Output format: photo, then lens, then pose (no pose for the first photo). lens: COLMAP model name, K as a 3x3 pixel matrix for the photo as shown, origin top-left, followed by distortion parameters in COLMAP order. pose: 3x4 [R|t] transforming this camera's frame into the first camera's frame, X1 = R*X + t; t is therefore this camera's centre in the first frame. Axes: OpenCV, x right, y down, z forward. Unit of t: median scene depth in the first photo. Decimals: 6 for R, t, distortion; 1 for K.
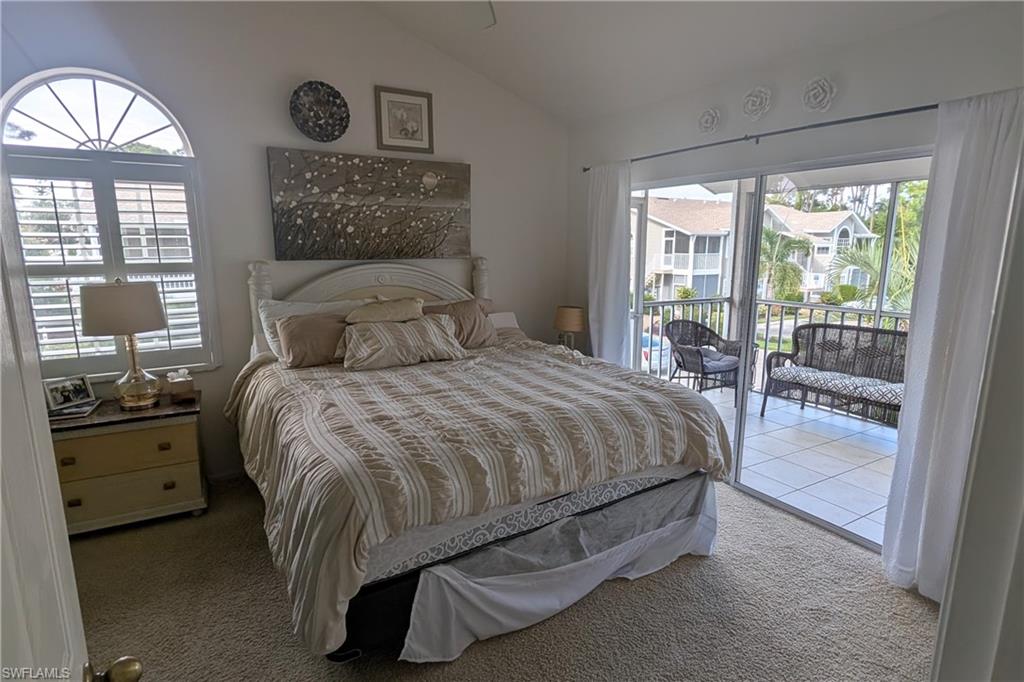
lens RADIAL K [[521.6, 0, 512.0], [0, 521.6, 341.0], [0, 0, 1]] dist [-0.002099, -0.000120]
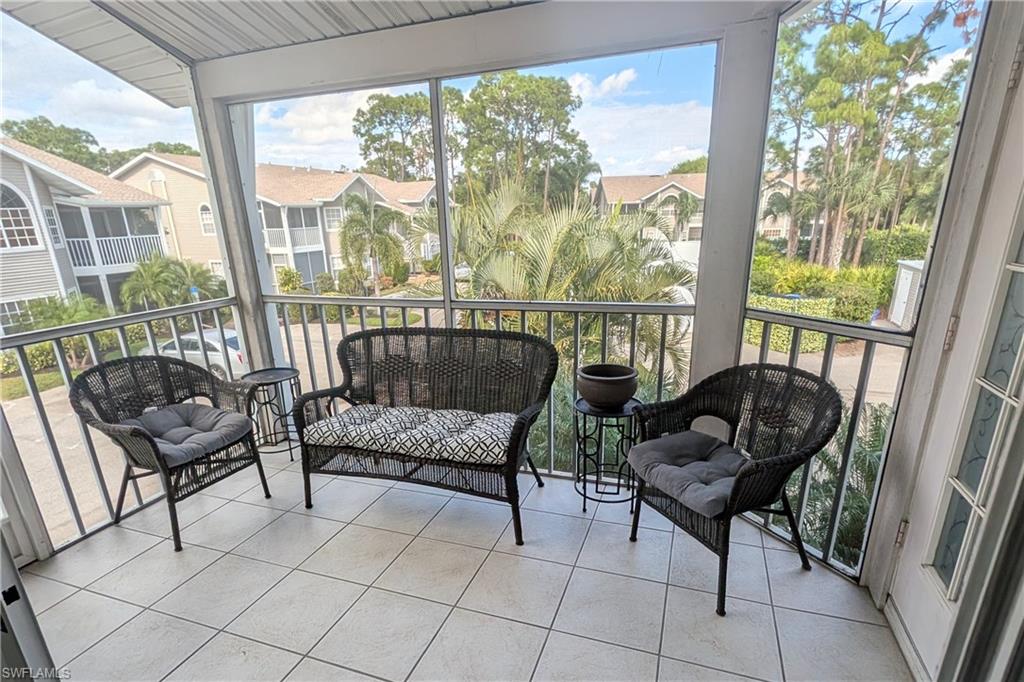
lens RADIAL K [[523.4, 0, 511.8], [0, 523.4, 394.1], [0, 0, 1]] dist [0.001558, 0.000096]
pose [[0.769558, -0.228049, 0.596469, 0.515831], [0.142647, 0.971846, 0.187527, -0.081730], [-0.622441, -0.059228, 0.780422, 0.643823]]
